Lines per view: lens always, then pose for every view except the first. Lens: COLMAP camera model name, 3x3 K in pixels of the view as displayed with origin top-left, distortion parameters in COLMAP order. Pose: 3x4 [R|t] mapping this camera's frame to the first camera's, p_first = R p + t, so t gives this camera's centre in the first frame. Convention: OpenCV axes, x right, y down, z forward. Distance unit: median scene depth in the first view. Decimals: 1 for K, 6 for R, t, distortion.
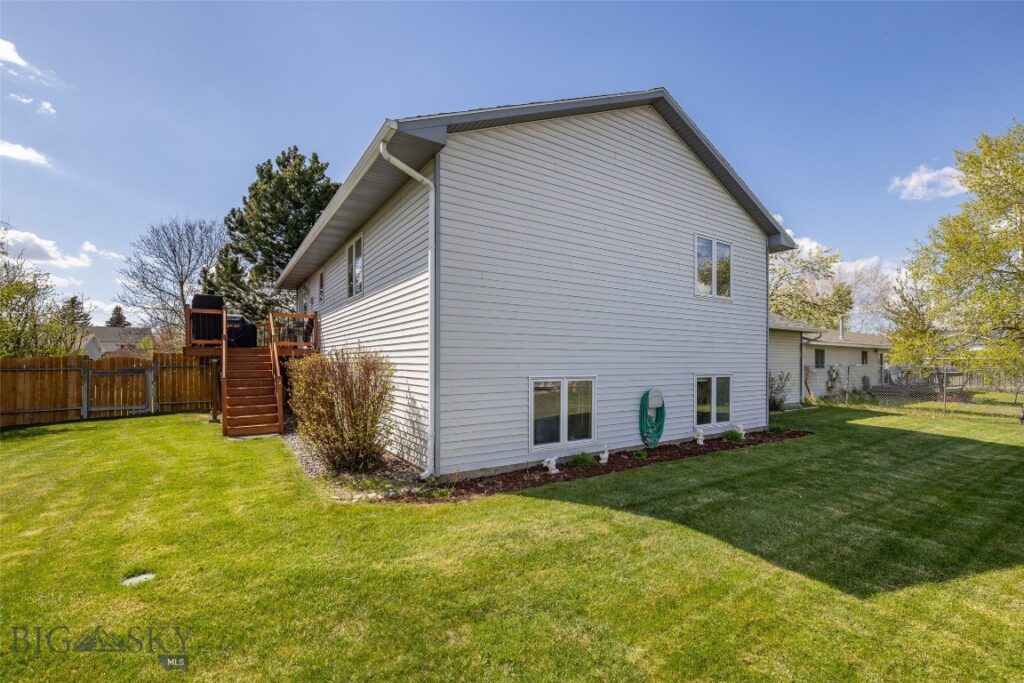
lens RADIAL K [[447.2, 0, 514.7], [0, 447.2, 351.4], [0, 0, 1]] dist [-0.000874, 0.000380]
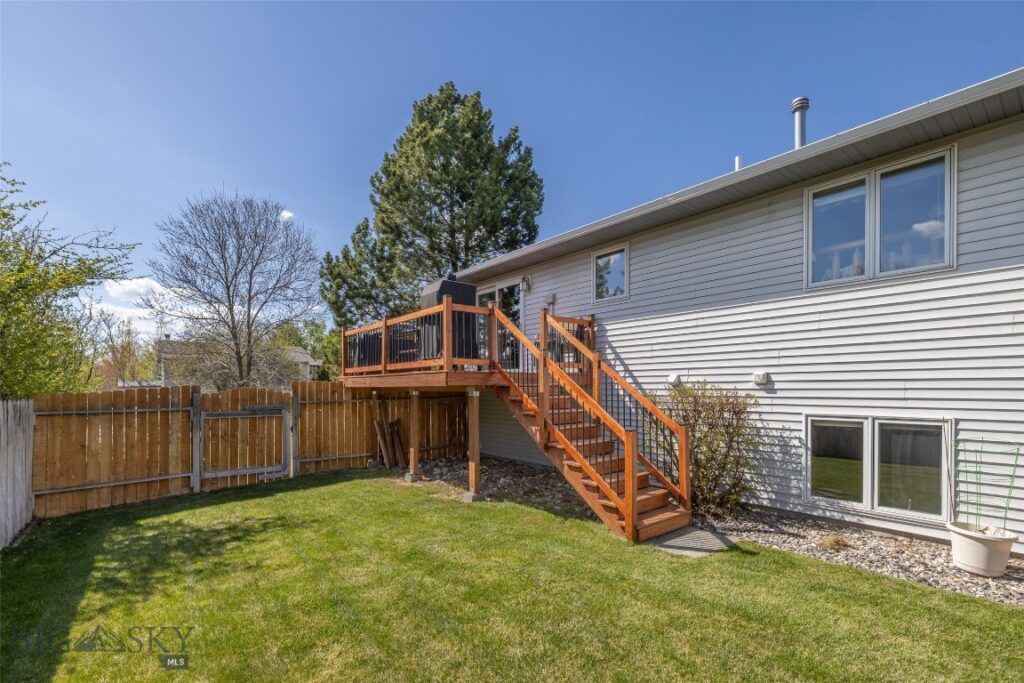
lens RADIAL K [[447.2, 0, 503.1], [0, 447.2, 384.6], [0, 0, 1]] dist [-0.000874, 0.000380]
pose [[0.993497, -0.002067, 0.113842, -0.610517], [0.000692, 0.999926, 0.012116, 0.000960], [-0.113858, -0.011958, 0.993425, 0.358467]]
